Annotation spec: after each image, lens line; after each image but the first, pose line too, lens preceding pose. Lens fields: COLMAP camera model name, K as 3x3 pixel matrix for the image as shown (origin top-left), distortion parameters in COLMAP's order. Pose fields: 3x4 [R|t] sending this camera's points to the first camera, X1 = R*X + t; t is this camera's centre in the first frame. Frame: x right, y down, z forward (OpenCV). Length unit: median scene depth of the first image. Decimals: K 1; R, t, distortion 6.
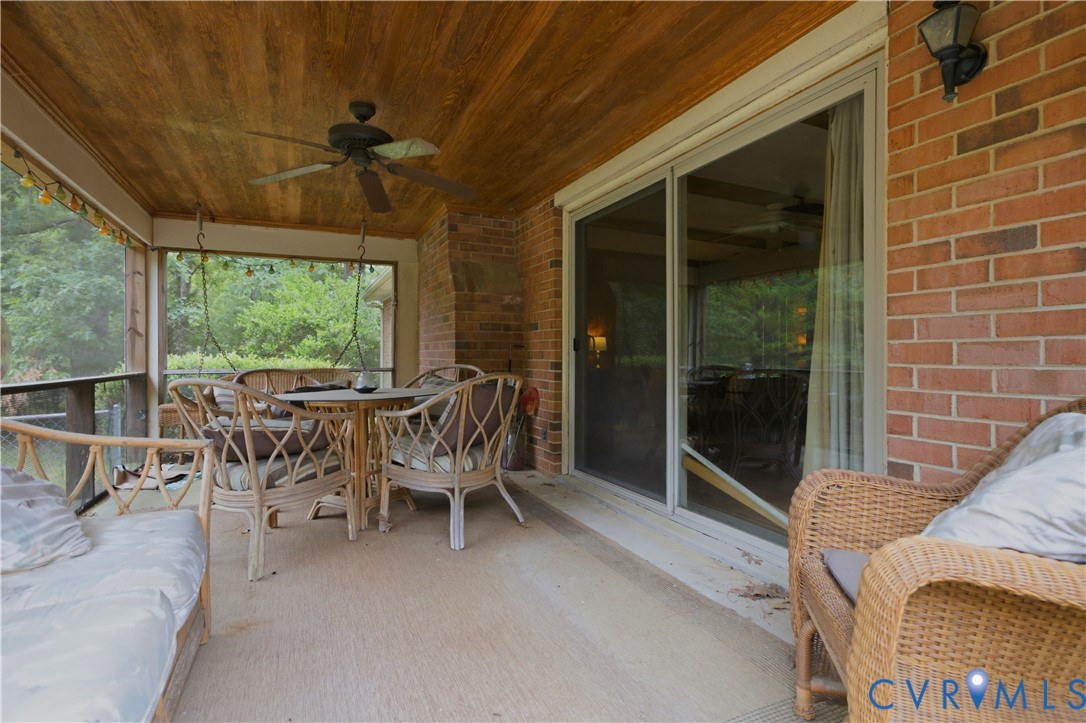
lens RADIAL K [[528.8, 0, 540.7], [0, 528.8, 368.5], [0, 0, 1]] dist [-0.003715, 0.012755]
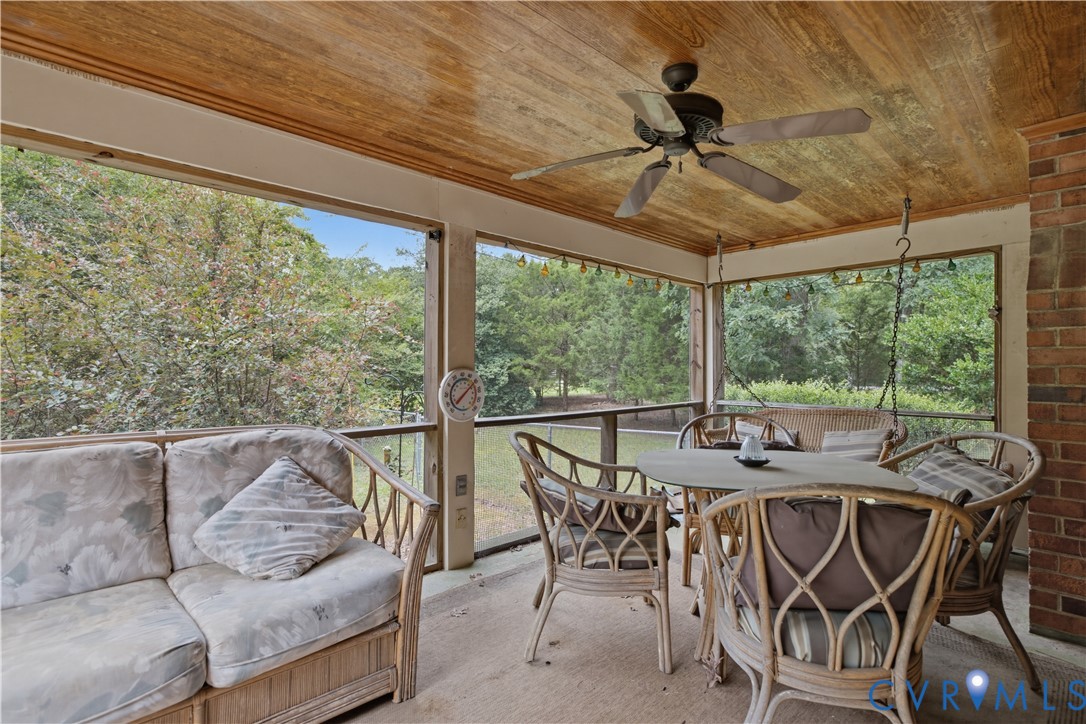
lens RADIAL K [[528.8, 0, 540.7], [0, 528.8, 369.0], [0, 0, 1]] dist [-0.003715, 0.012755]
pose [[0.338607, 0.006975, -0.940902, 0.155374], [-0.026428, 0.999649, -0.002100, -0.048935], [0.940557, 0.025577, 0.338672, 0.333055]]
